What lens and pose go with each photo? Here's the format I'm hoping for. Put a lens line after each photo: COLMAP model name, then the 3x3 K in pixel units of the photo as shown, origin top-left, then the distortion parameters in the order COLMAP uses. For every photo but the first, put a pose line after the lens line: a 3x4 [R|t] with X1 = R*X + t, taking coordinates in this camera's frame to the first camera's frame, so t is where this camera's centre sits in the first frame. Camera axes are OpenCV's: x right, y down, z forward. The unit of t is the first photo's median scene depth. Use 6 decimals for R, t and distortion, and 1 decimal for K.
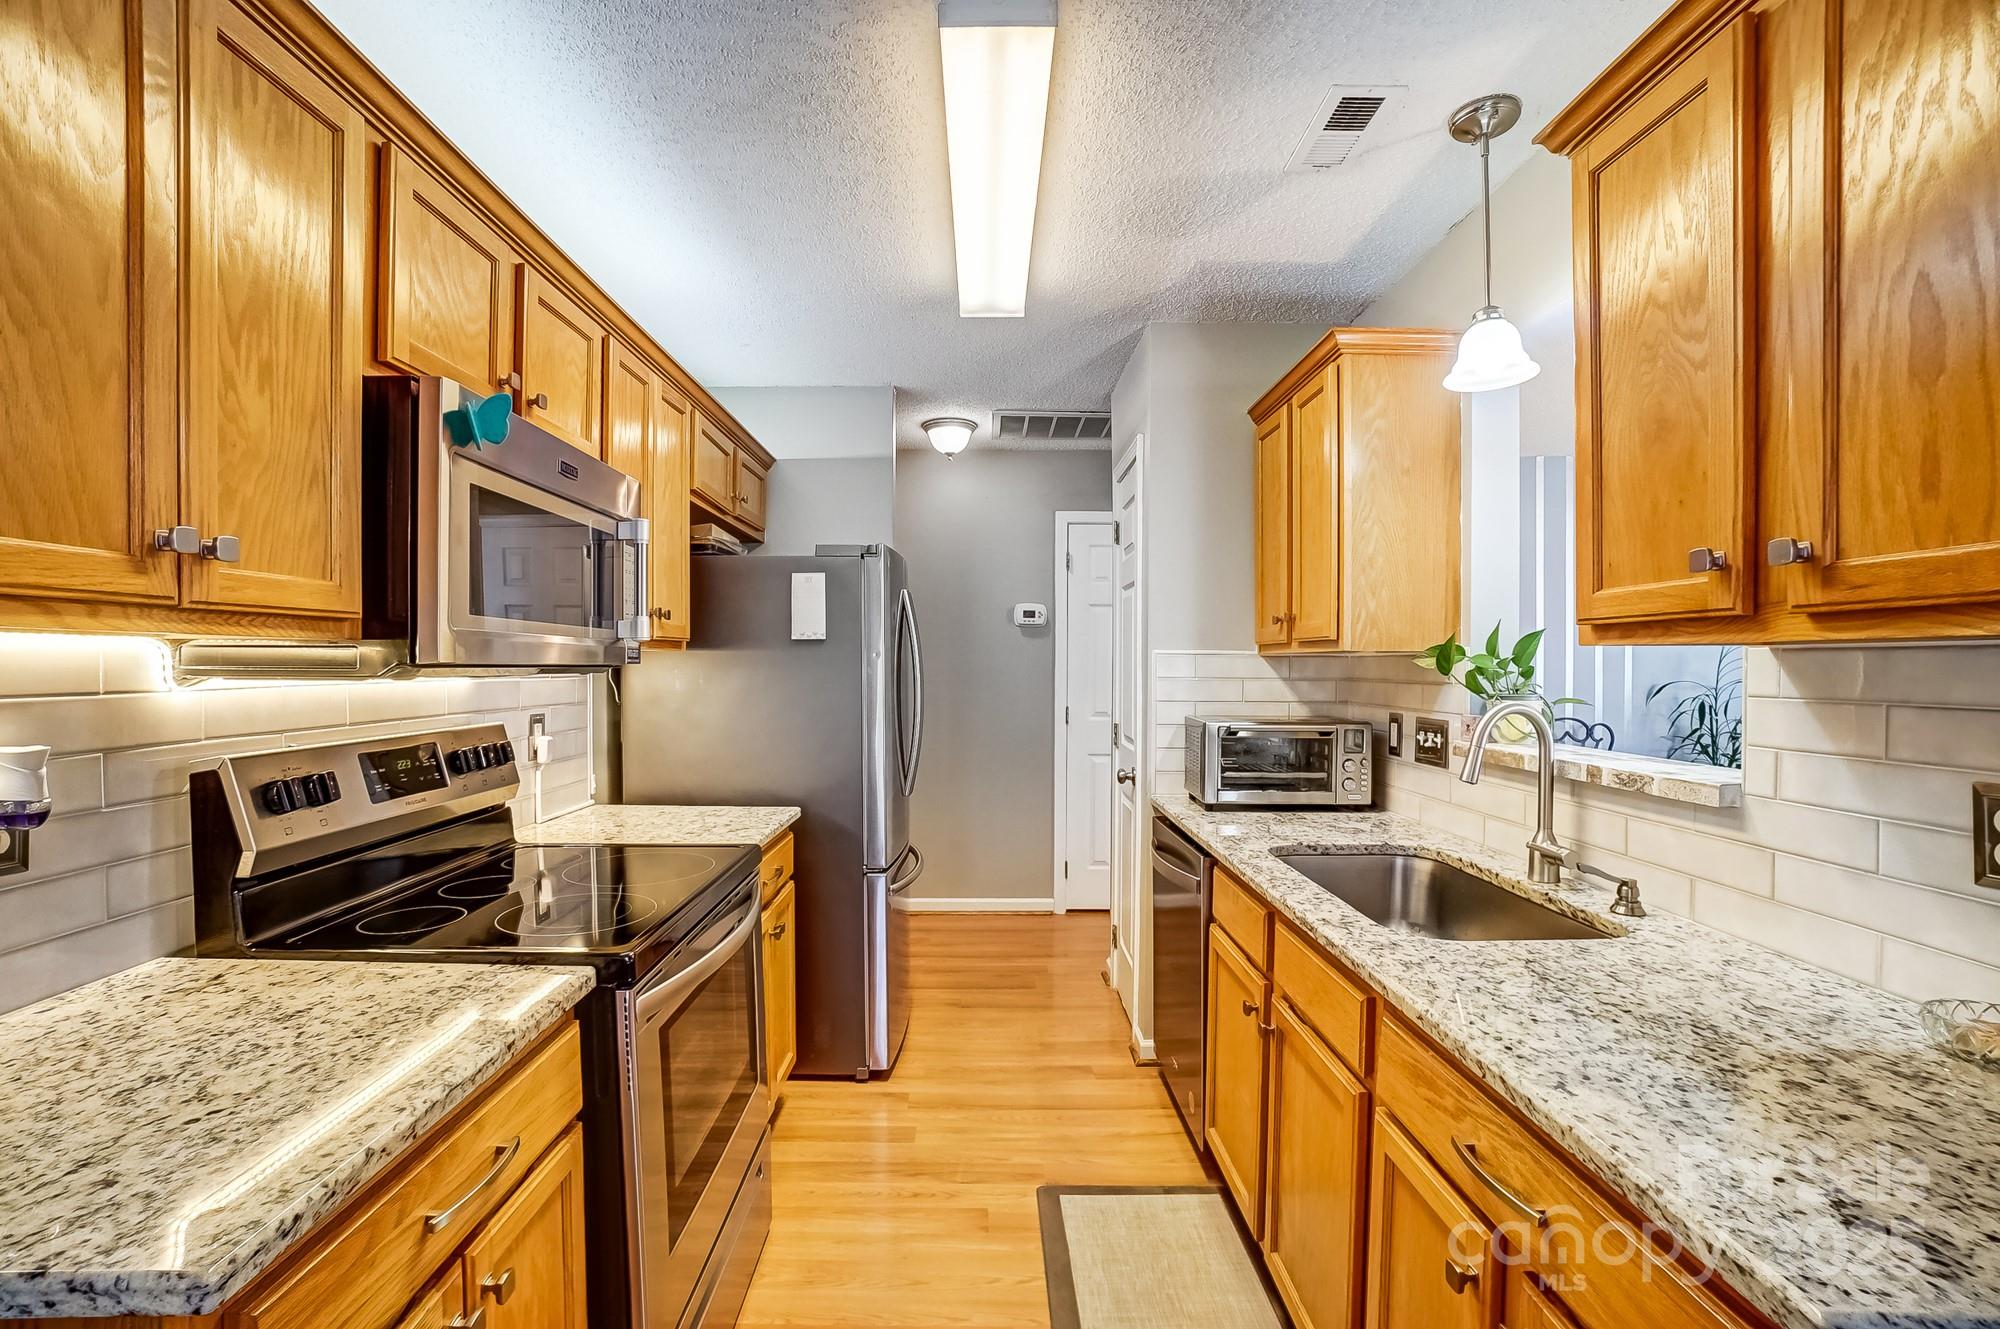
lens RADIAL K [[880.1, 0, 987.6], [0, 880.1, 679.6], [0, 0, 1]] dist [-0.065977, 0.022997]
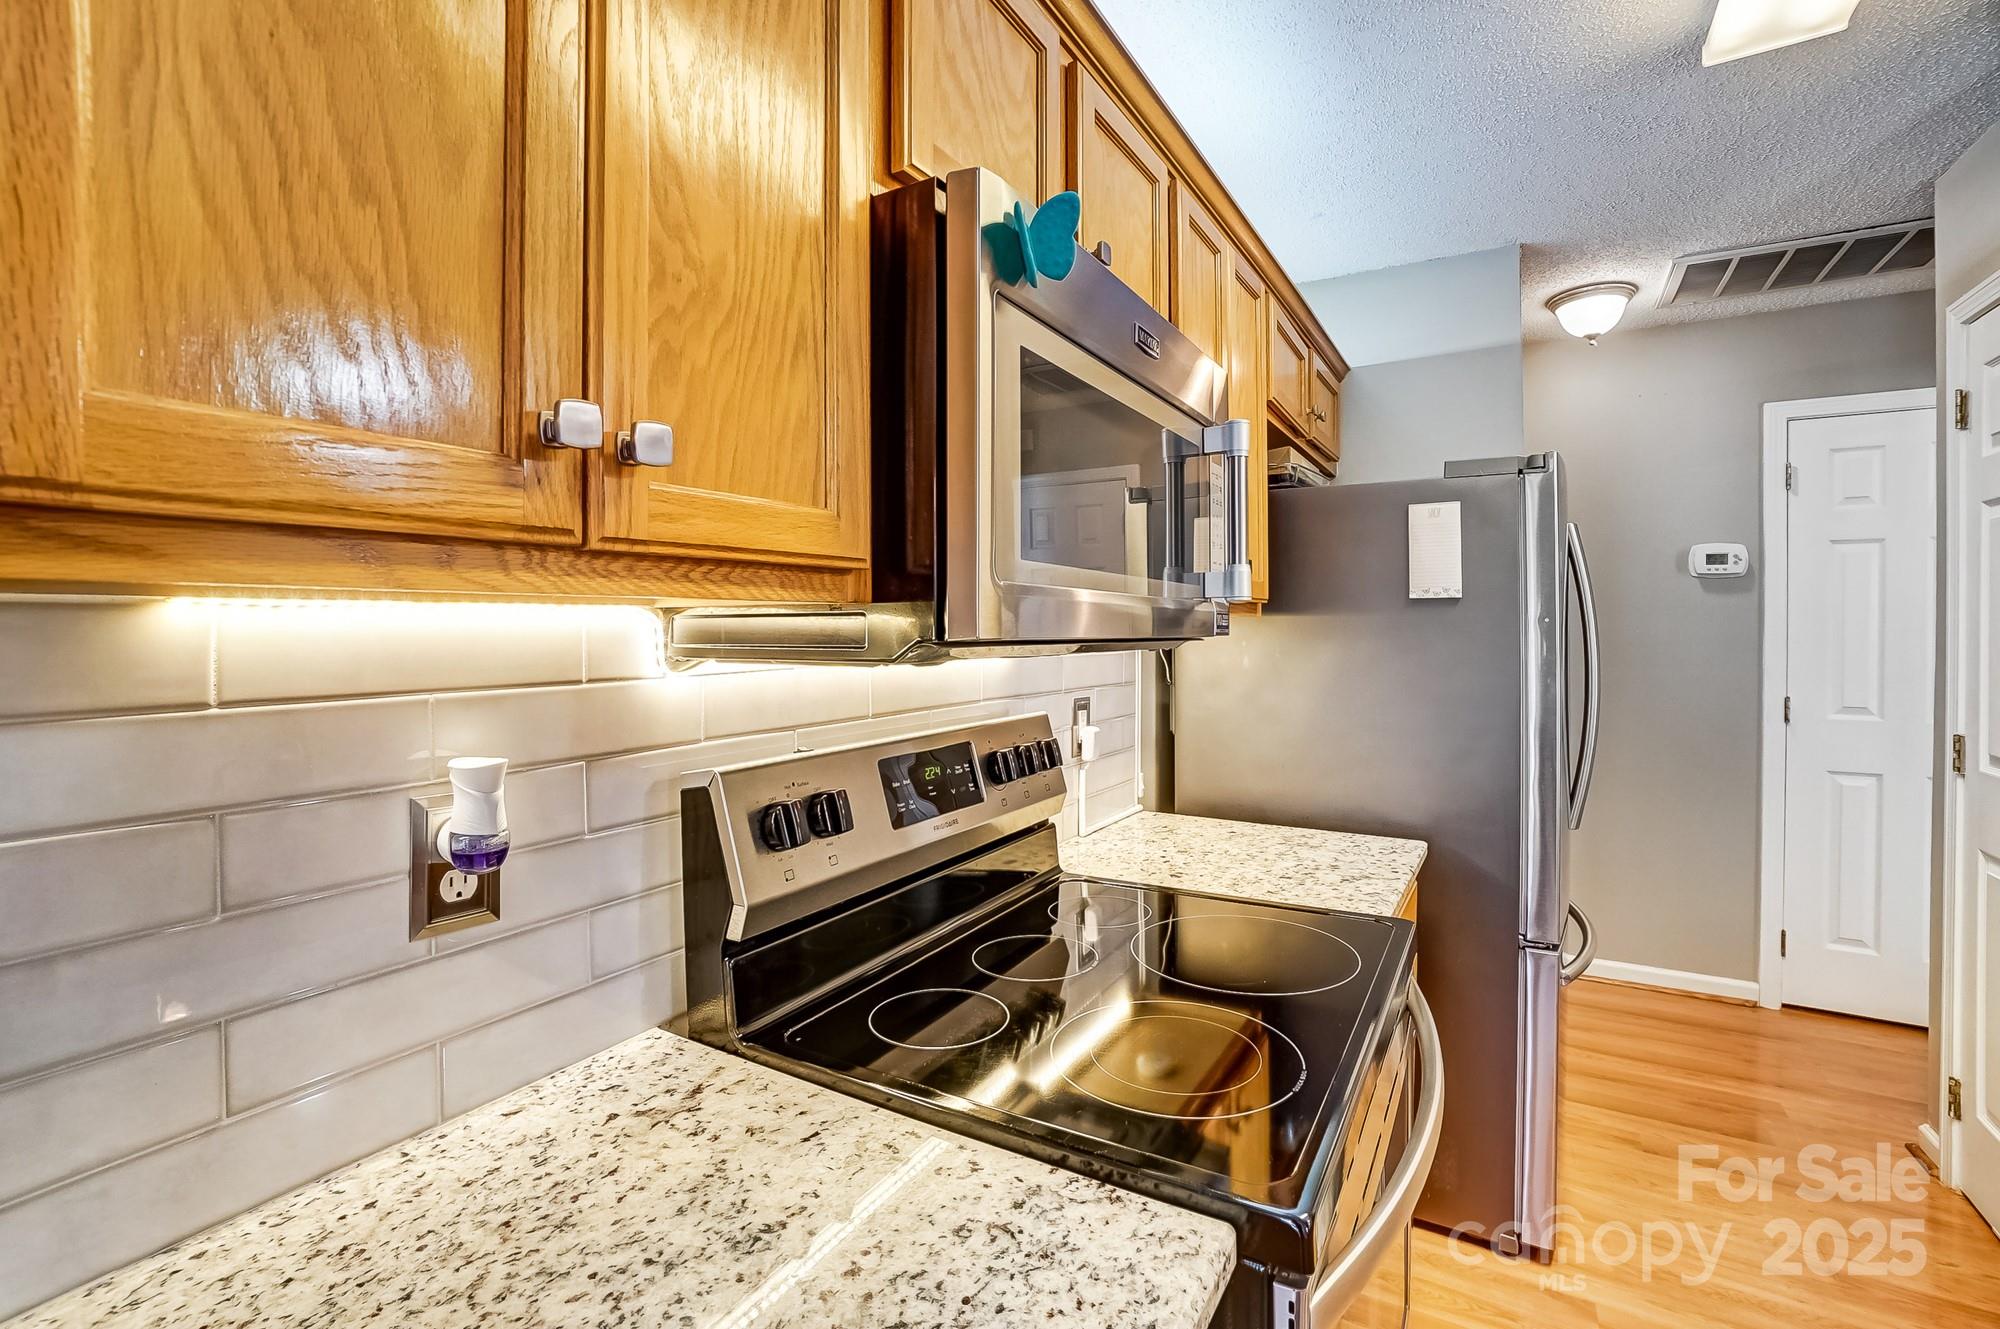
lens RADIAL K [[920.5, 0, 995.5], [0, 920.5, 692.7], [0, 0, 1]] dist [-0.049426, 0.001154]
pose [[0.857247, 0.030187, -0.514019, -0.287427], [-0.004316, 0.998666, 0.051451, -0.014994], [0.514887, -0.041888, 0.856234, 0.442052]]
